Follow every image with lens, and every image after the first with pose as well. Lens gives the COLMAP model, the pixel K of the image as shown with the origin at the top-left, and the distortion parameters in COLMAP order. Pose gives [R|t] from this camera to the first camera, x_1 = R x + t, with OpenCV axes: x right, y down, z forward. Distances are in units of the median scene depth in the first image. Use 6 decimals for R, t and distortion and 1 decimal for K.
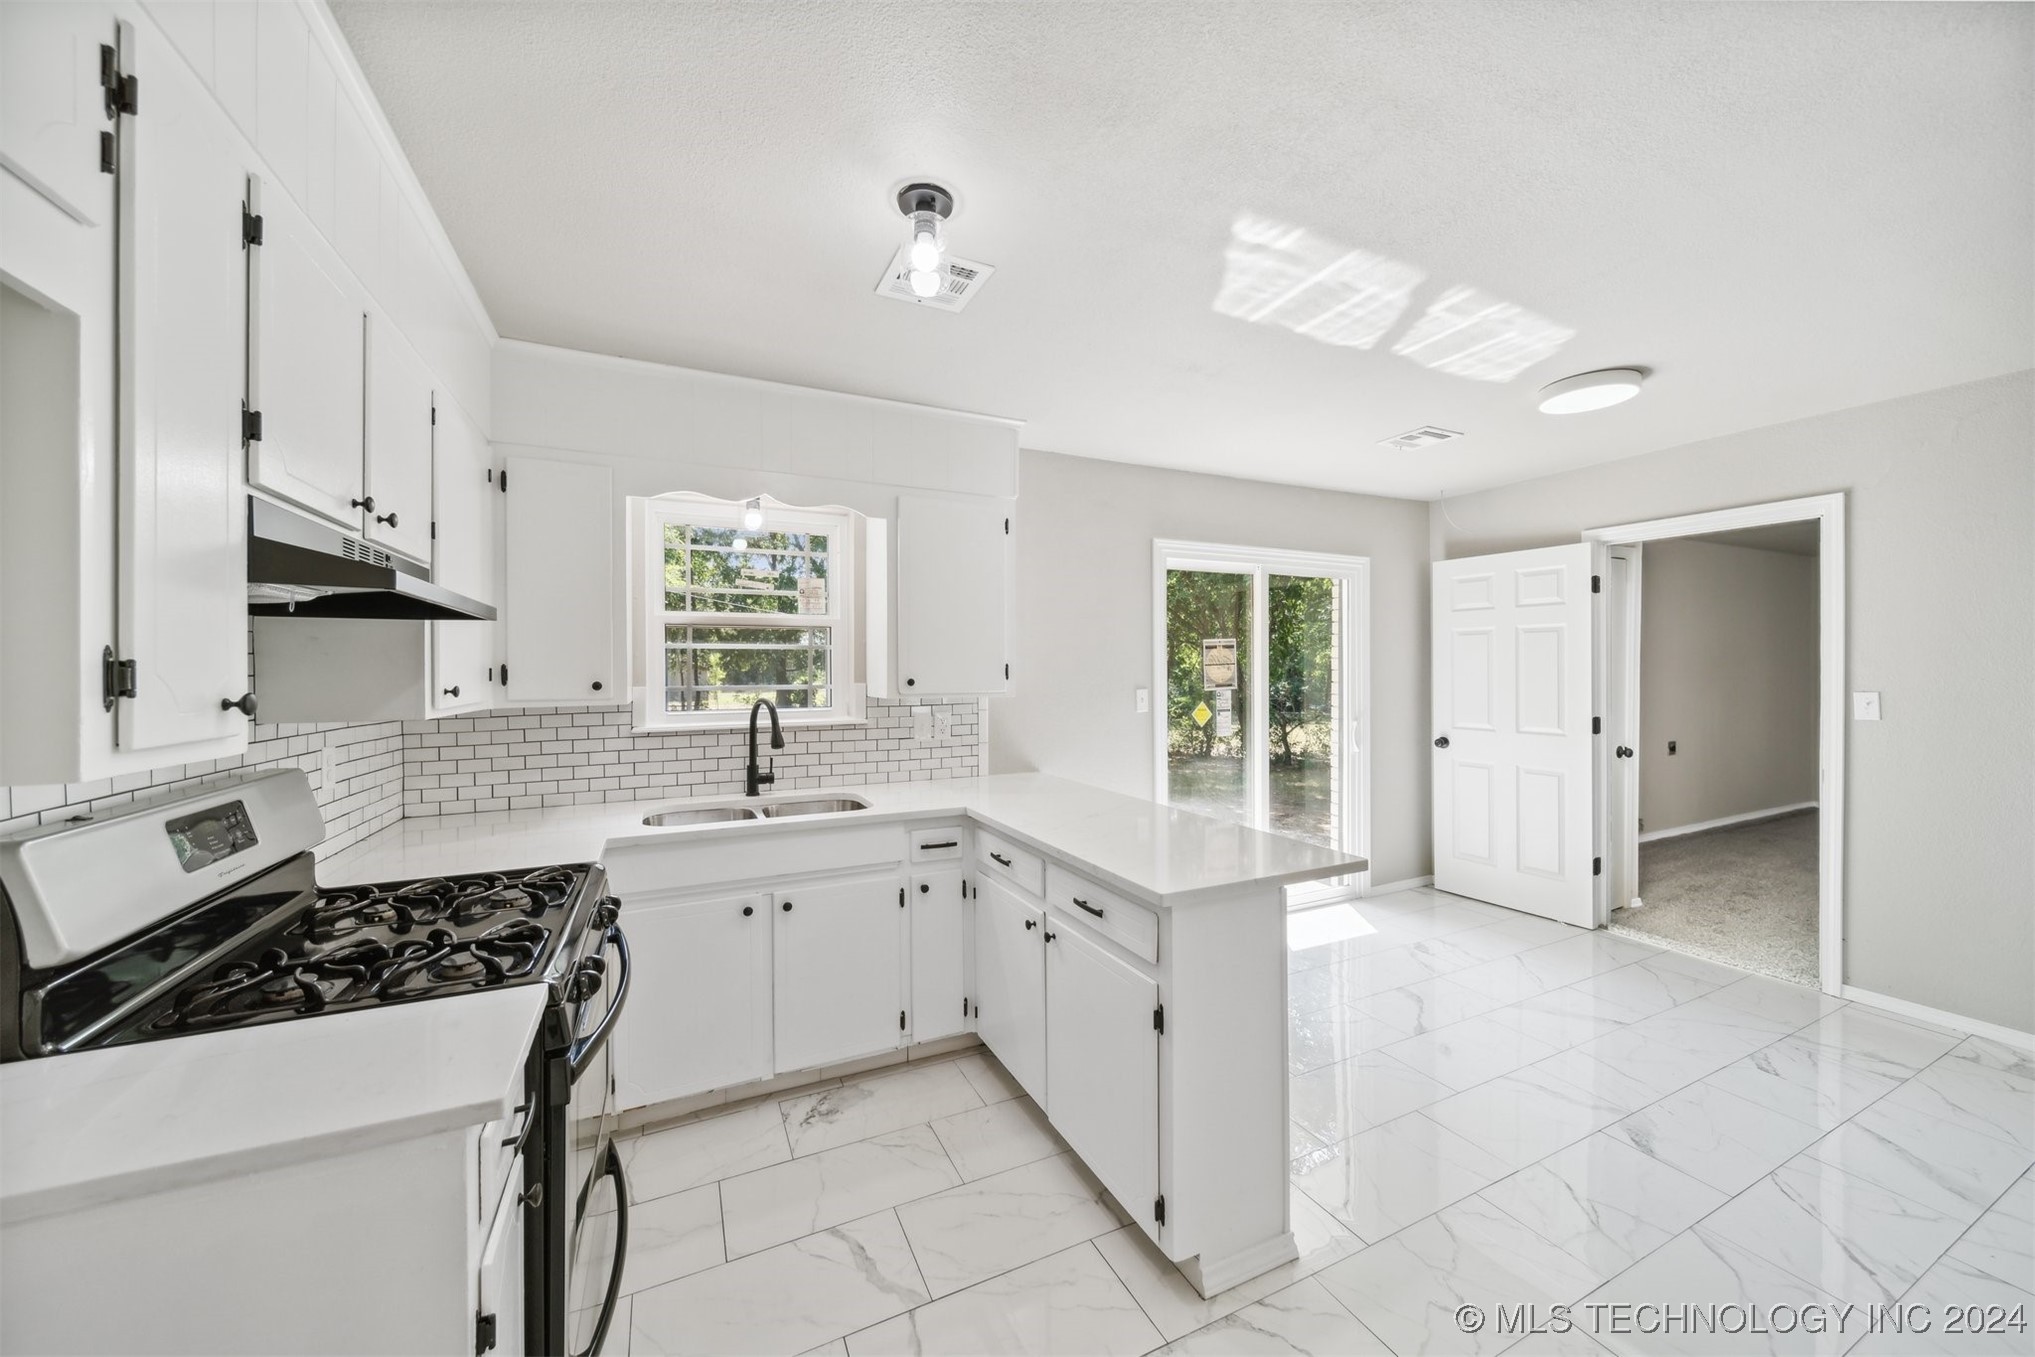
lens RADIAL K [[722.7, 0, 1010.3], [0, 722.7, 670.5], [0, 0, 1]] dist [0.005887, -0.003029]
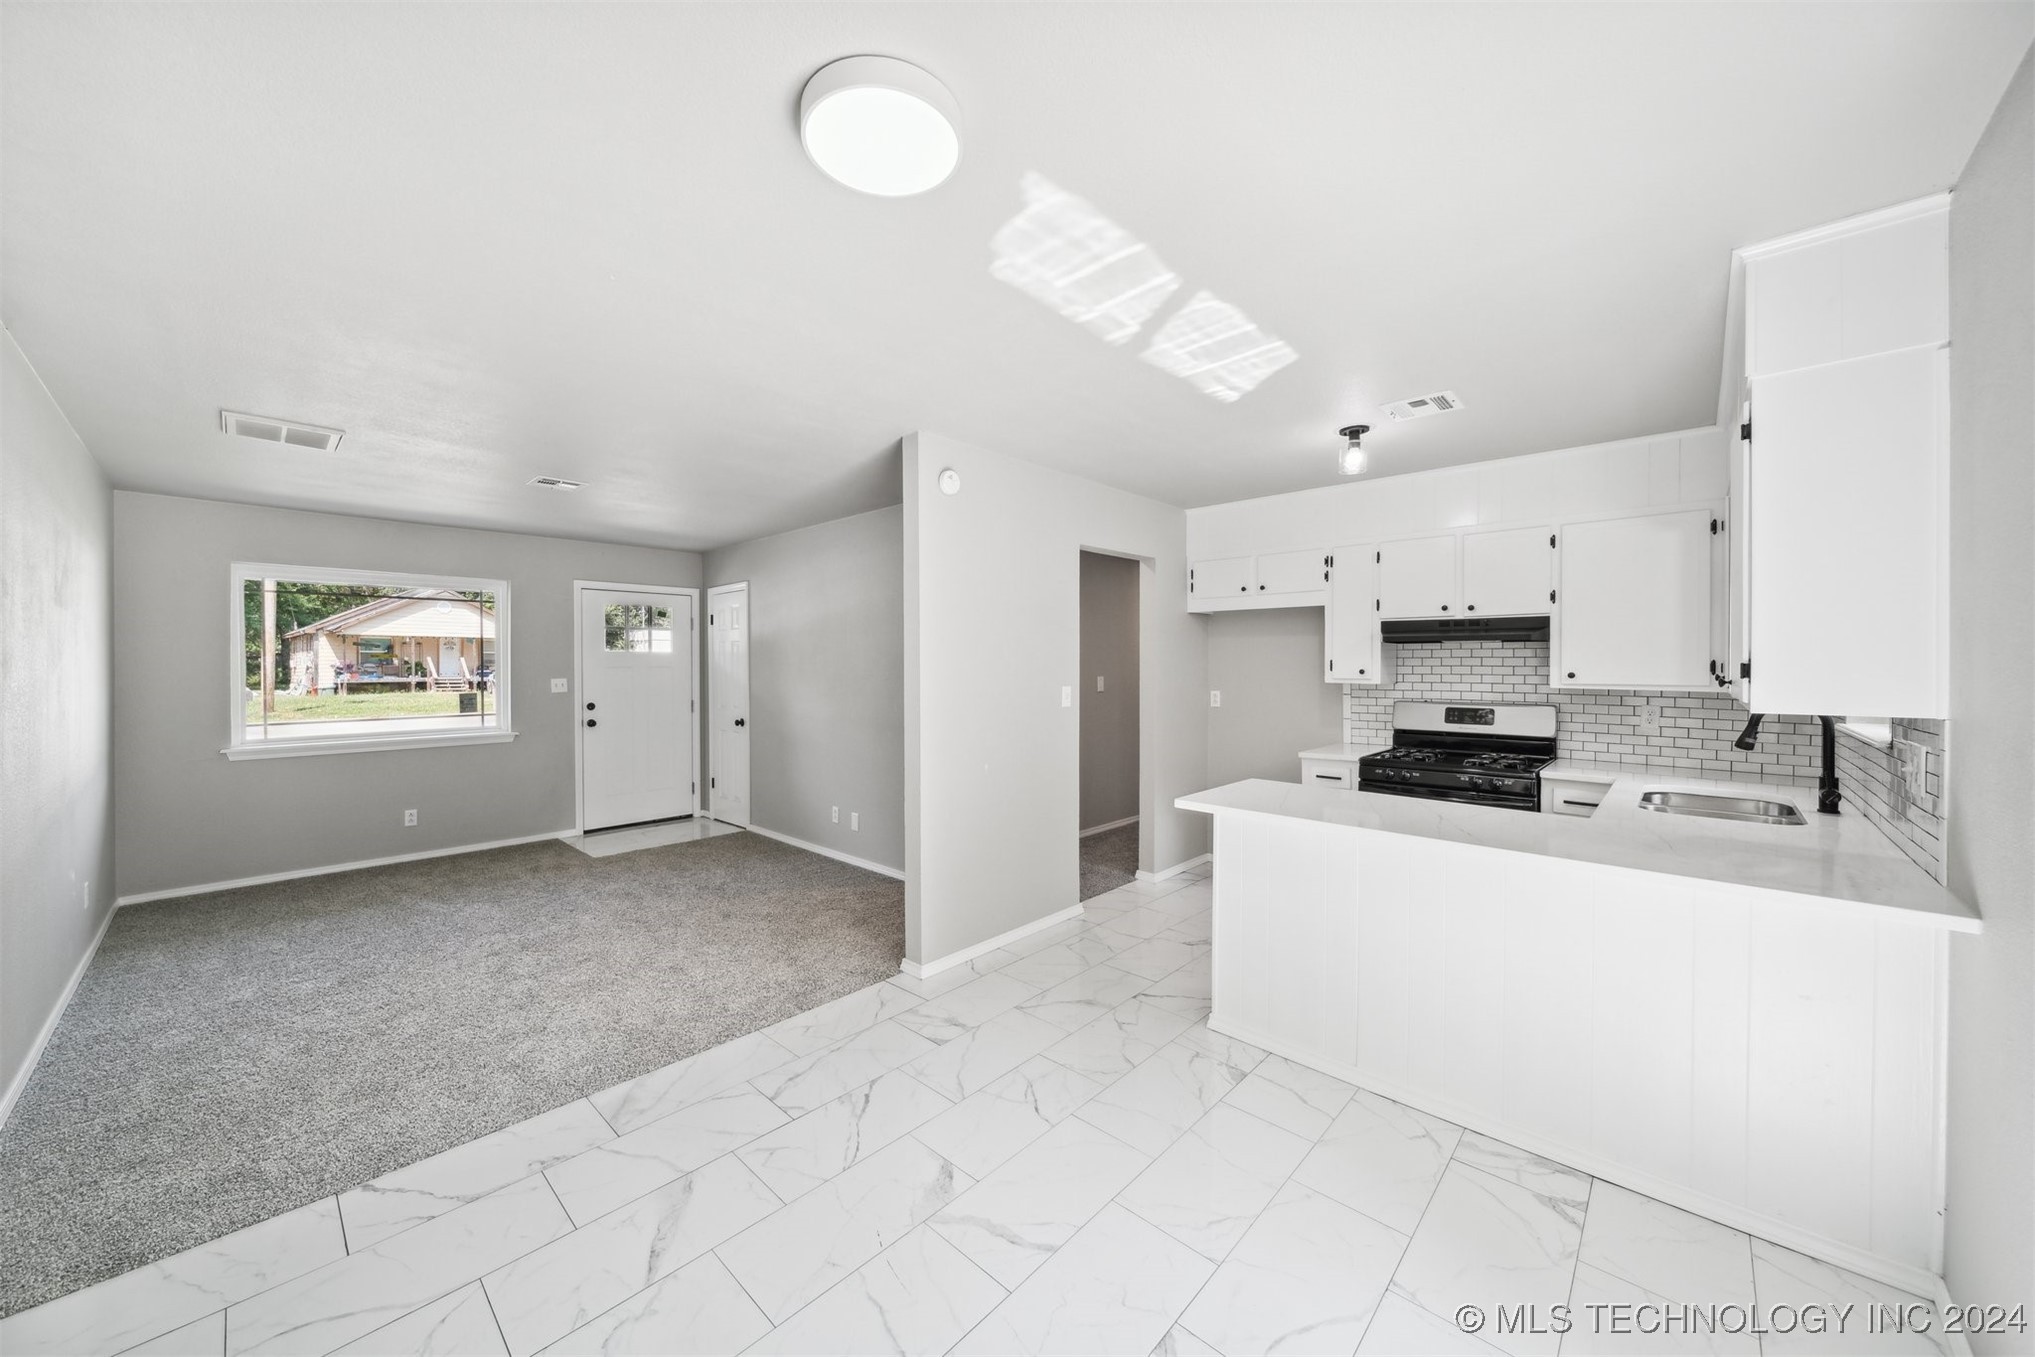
lens RADIAL K [[722.7, 0, 1007.5], [0, 722.7, 667.5], [0, 0, 1]] dist [0.005887, -0.003029]
pose [[-0.930740, 0.007849, -0.365598, 0.897849], [0.004625, 0.999942, 0.009694, -0.011903], [0.365653, 0.007332, -0.930722, 1.500967]]
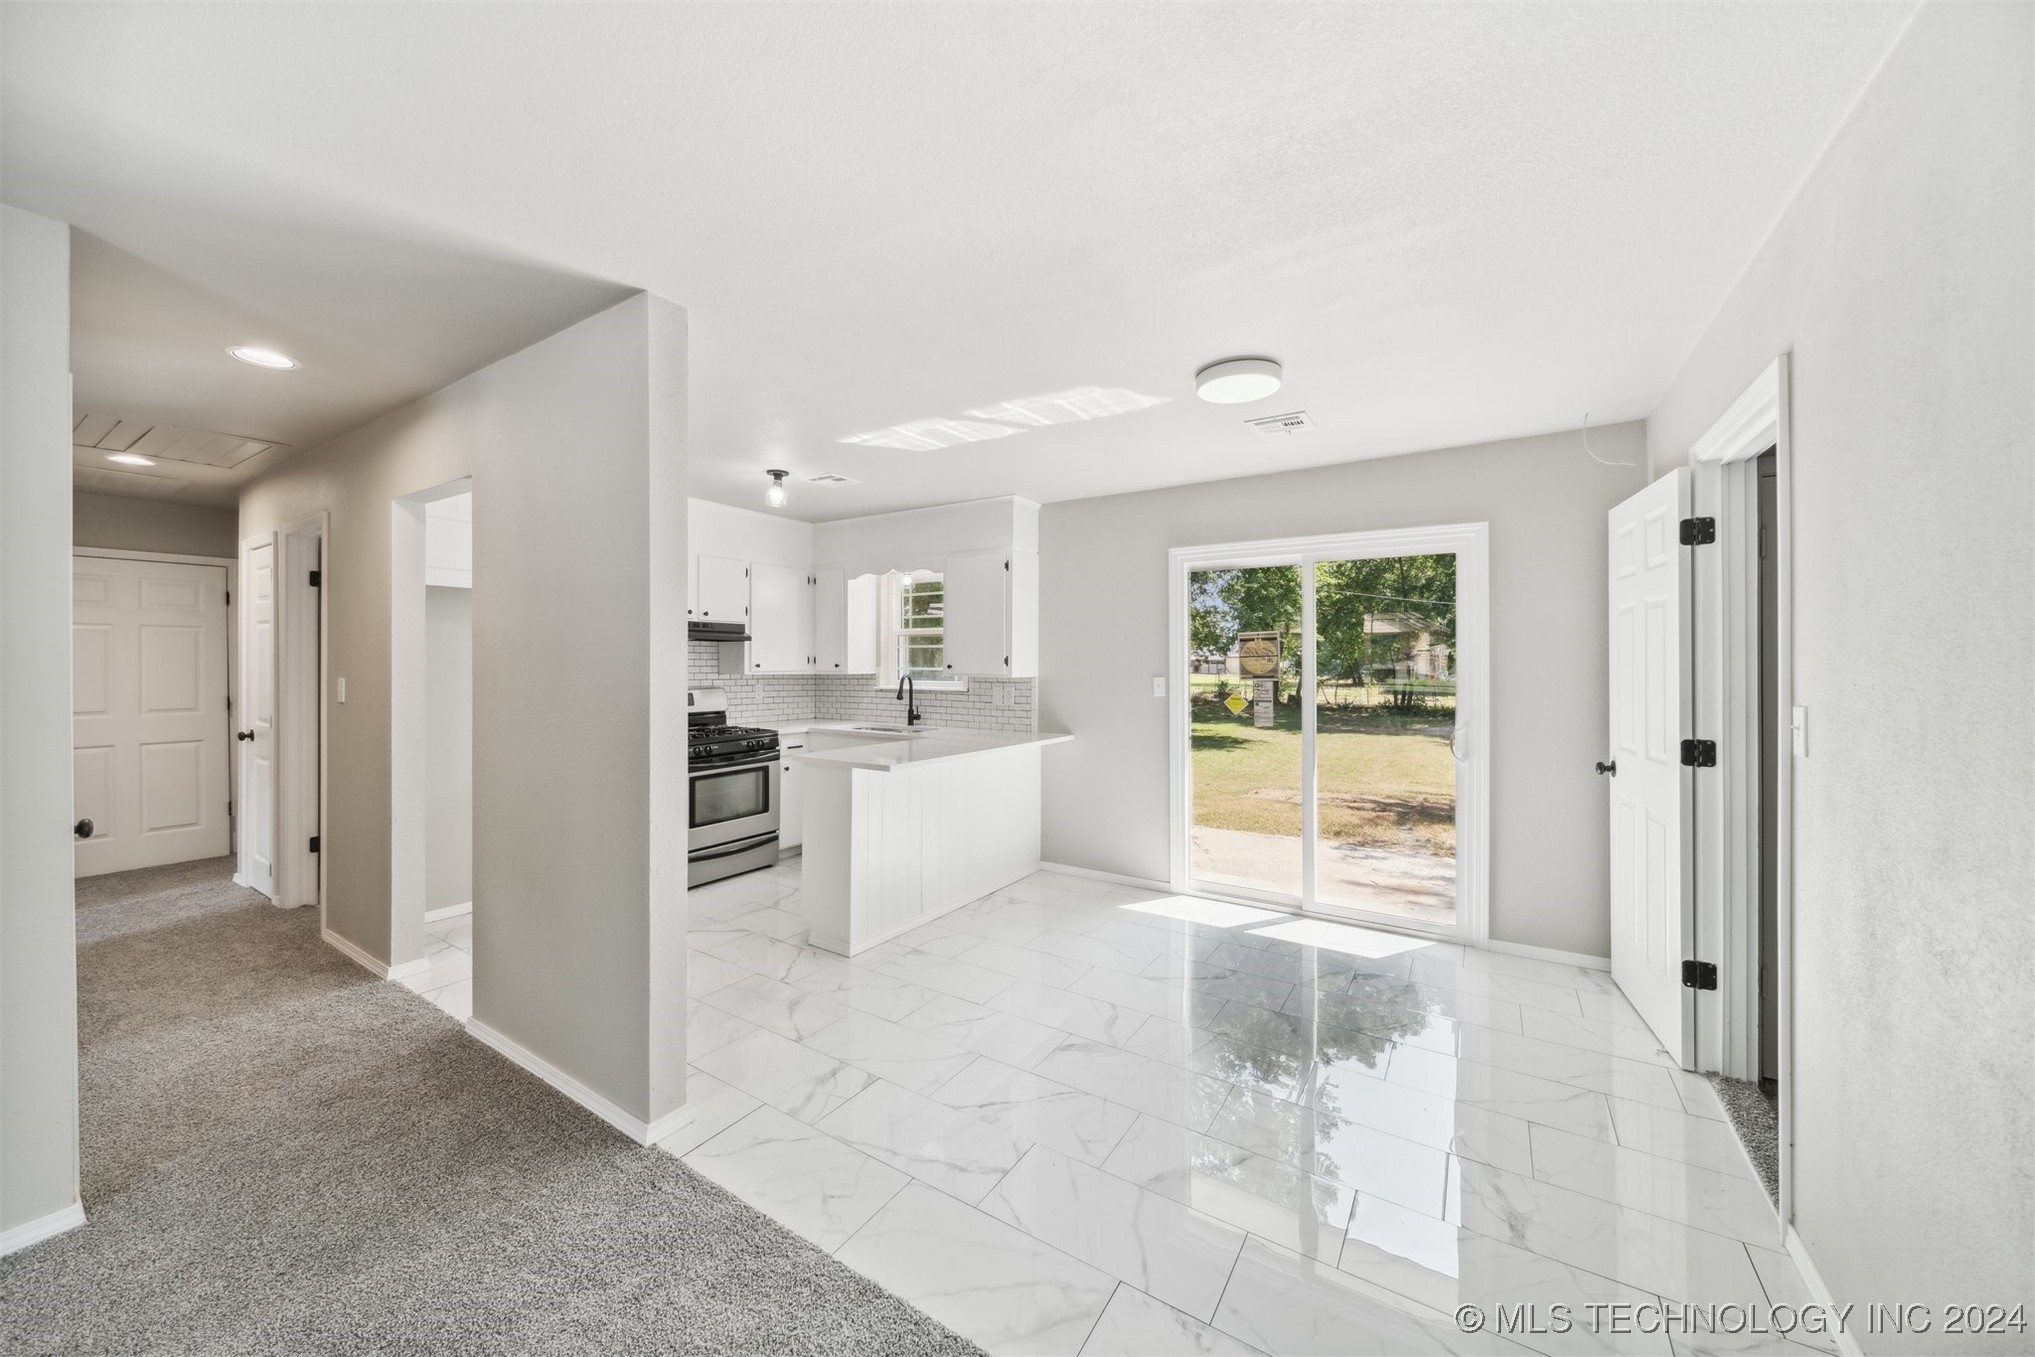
lens RADIAL K [[737.8, 0, 996.6], [0, 737.8, 658.8], [0, 0, 1]] dist [0.001299, -0.000469]
pose [[0.521331, 0.003796, -0.853346, 1.477793], [-0.007761, 0.999970, -0.000293, -0.003098], [0.853319, 0.006776, 0.521345, 0.187840]]
